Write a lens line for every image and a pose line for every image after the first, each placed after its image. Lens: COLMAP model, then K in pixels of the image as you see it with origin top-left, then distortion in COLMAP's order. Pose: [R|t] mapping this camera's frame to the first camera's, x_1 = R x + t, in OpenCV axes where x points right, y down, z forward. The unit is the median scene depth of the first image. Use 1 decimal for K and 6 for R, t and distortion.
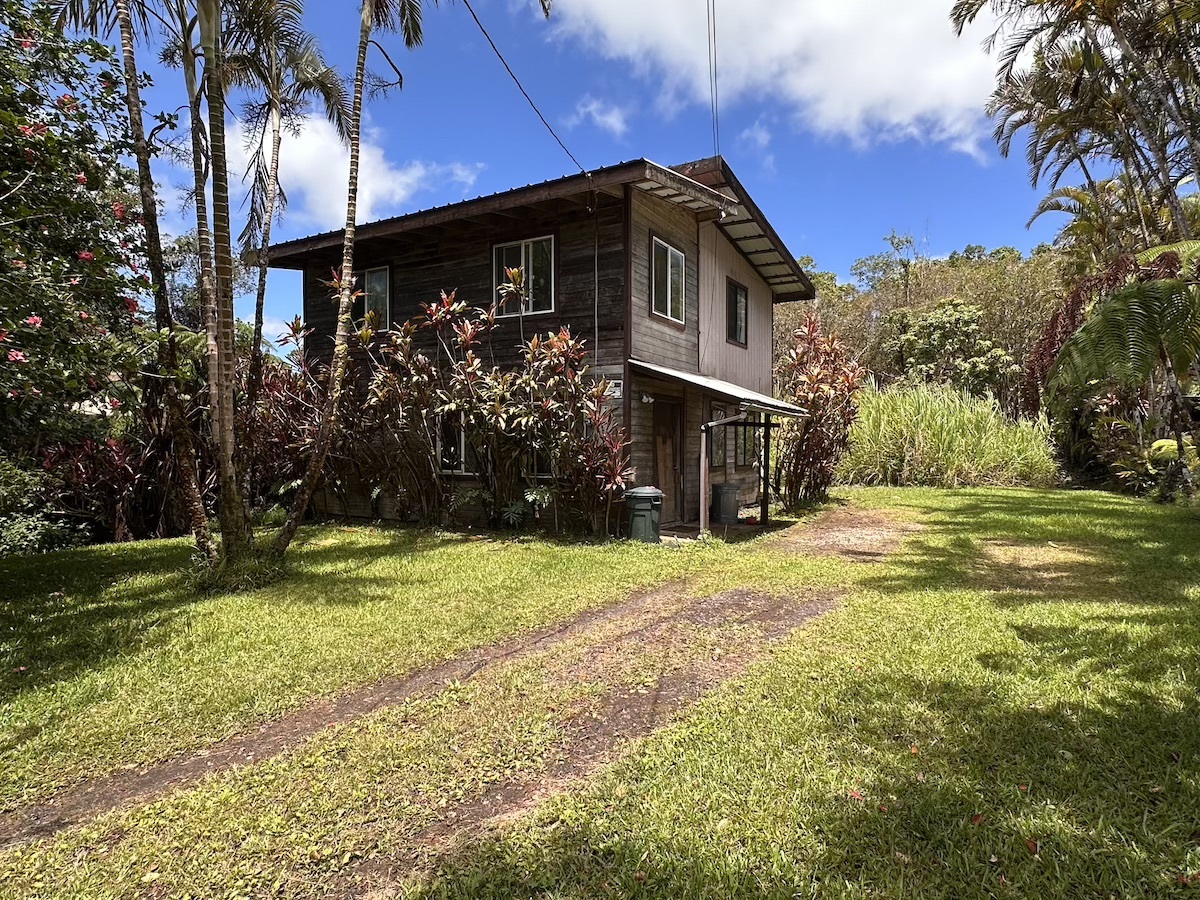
lens RADIAL K [[703.3, 0, 600.0], [0, 703.3, 450.0], [0, 0, 1]] dist [-0.002364, -0.000467]
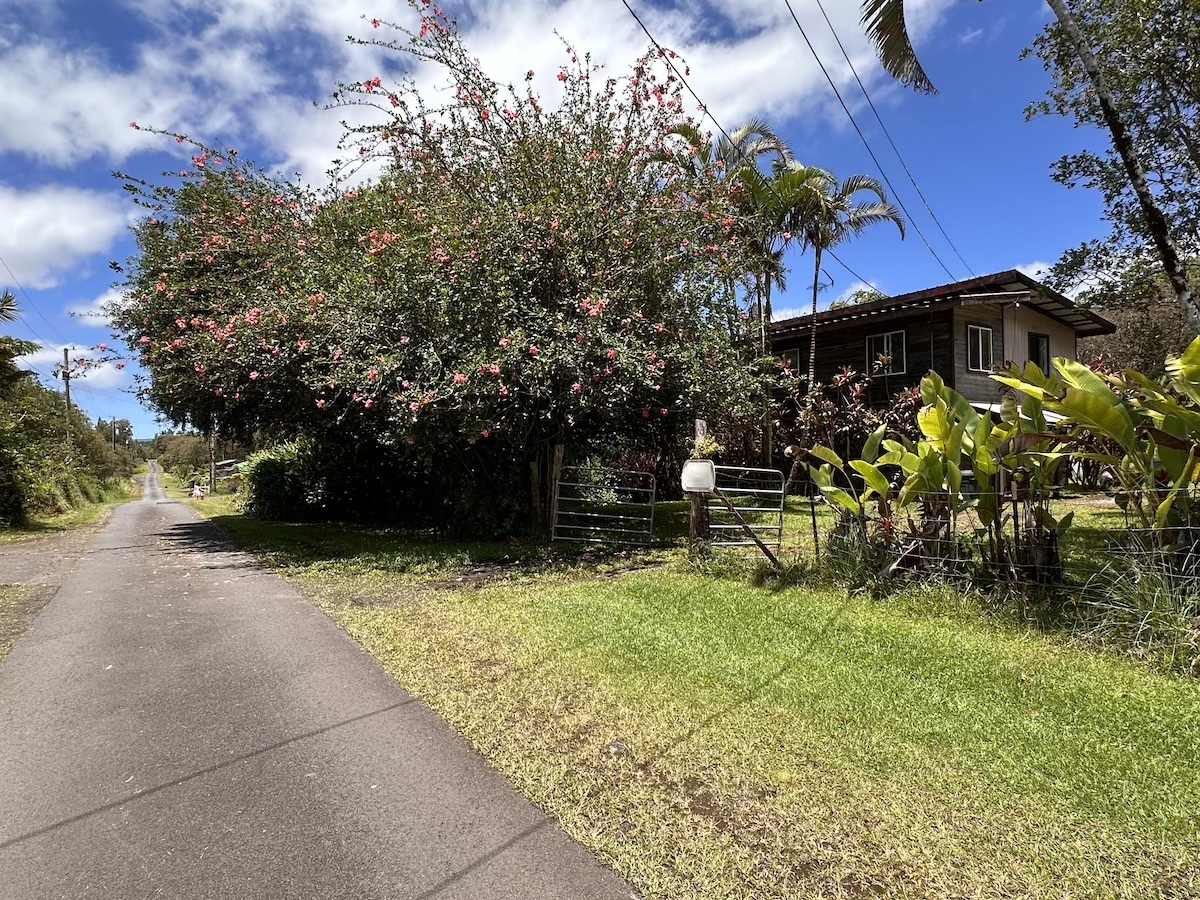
lens RADIAL K [[703.3, 0, 600.0], [0, 703.3, 450.0], [0, 0, 1]] dist [-0.002364, -0.000467]
pose [[0.910671, -0.011695, -0.412968, -0.038367], [0.004082, 0.999805, -0.019312, 0.027119], [0.413113, 0.015901, 0.910541, -0.939999]]
